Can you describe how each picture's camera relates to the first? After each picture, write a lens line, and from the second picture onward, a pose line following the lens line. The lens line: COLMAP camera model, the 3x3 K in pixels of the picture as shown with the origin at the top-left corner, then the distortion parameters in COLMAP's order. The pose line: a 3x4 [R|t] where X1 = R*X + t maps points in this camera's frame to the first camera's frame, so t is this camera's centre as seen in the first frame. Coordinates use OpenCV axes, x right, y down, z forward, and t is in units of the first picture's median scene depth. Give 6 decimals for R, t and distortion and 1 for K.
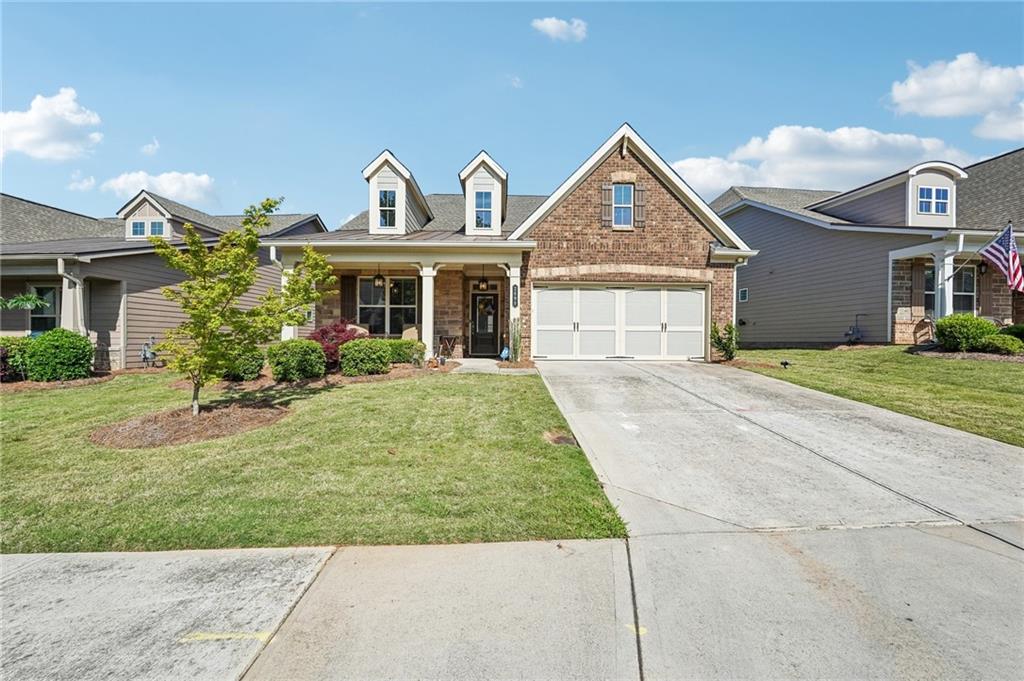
lens RADIAL K [[460.9, 0, 514.5], [0, 460.9, 343.6], [0, 0, 1]] dist [-0.006831, 0.008156]
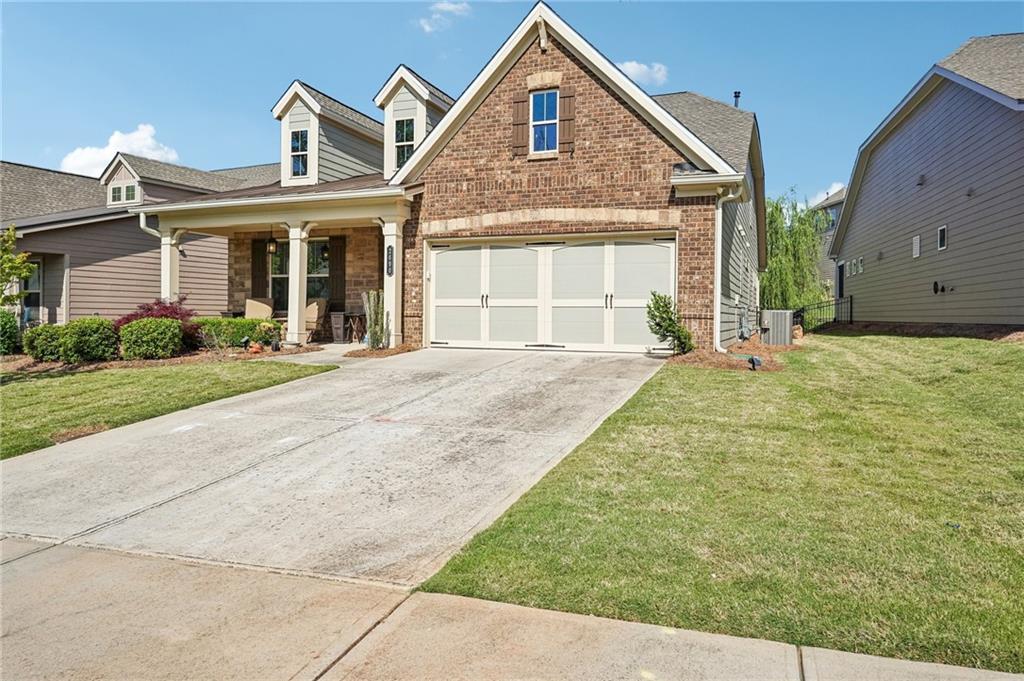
lens RADIAL K [[680.3, 0, 480.7], [0, 680.3, 310.4], [0, 0, 1]] dist [0.039016, -0.001085]
pose [[0.920308, 0.000181, -0.391194, 0.543885], [-0.005119, 0.999920, -0.011580, -0.010039], [0.391161, 0.012659, 0.920235, 0.041105]]
